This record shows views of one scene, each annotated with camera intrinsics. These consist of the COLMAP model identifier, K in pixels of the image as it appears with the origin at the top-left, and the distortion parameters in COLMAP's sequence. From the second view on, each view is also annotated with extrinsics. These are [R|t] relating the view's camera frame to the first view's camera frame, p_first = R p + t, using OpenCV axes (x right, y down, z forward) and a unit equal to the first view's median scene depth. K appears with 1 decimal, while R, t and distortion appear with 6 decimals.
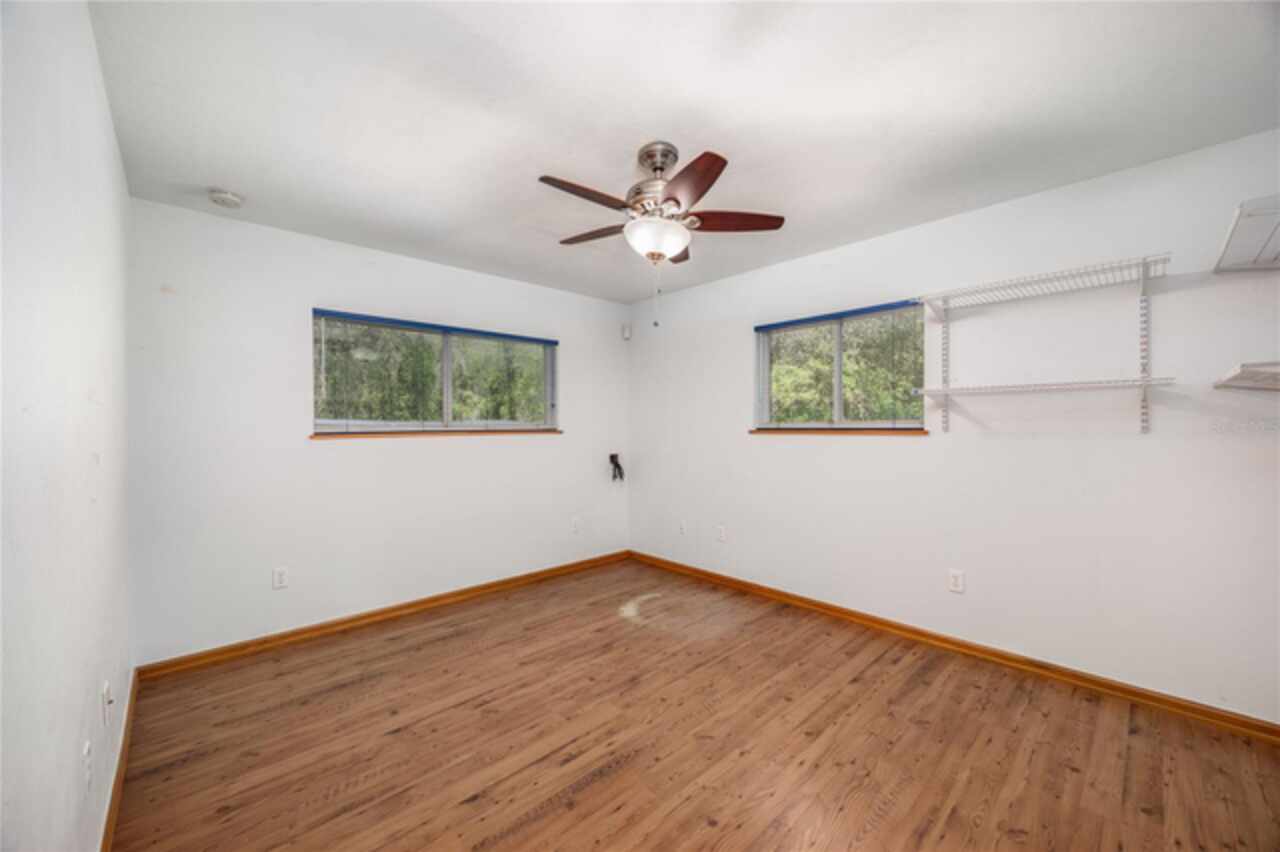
lens RADIAL K [[495.0, 0, 647.5], [0, 495.0, 426.6], [0, 0, 1]] dist [0.001241, 0.000032]
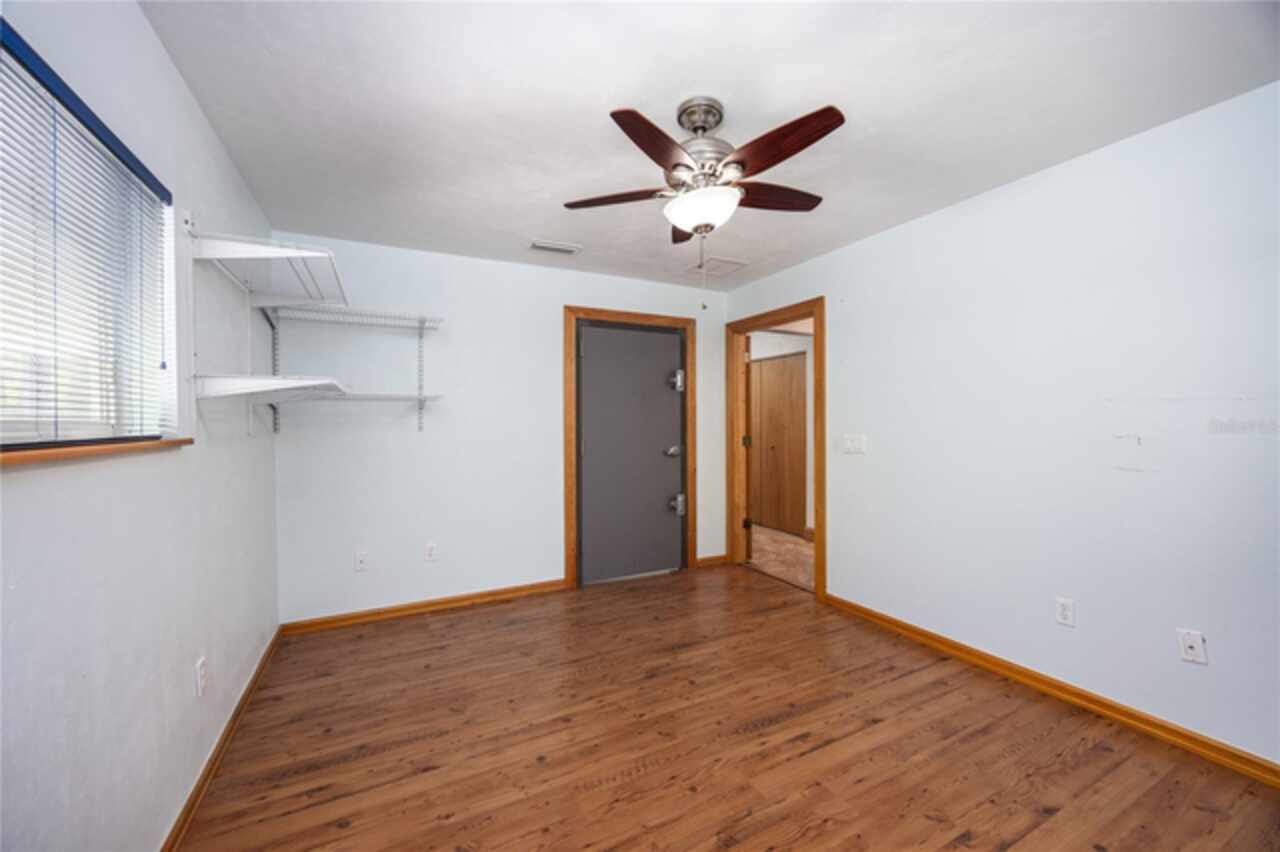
lens RADIAL K [[495.0, 0, 647.2], [0, 495.0, 420.2], [0, 0, 1]] dist [0.001241, 0.000032]
pose [[-0.961975, 0.014901, 0.272731, -0.127402], [0.014948, 0.999886, -0.001908, -0.003307], [-0.272729, 0.002241, -0.962088, 1.944756]]
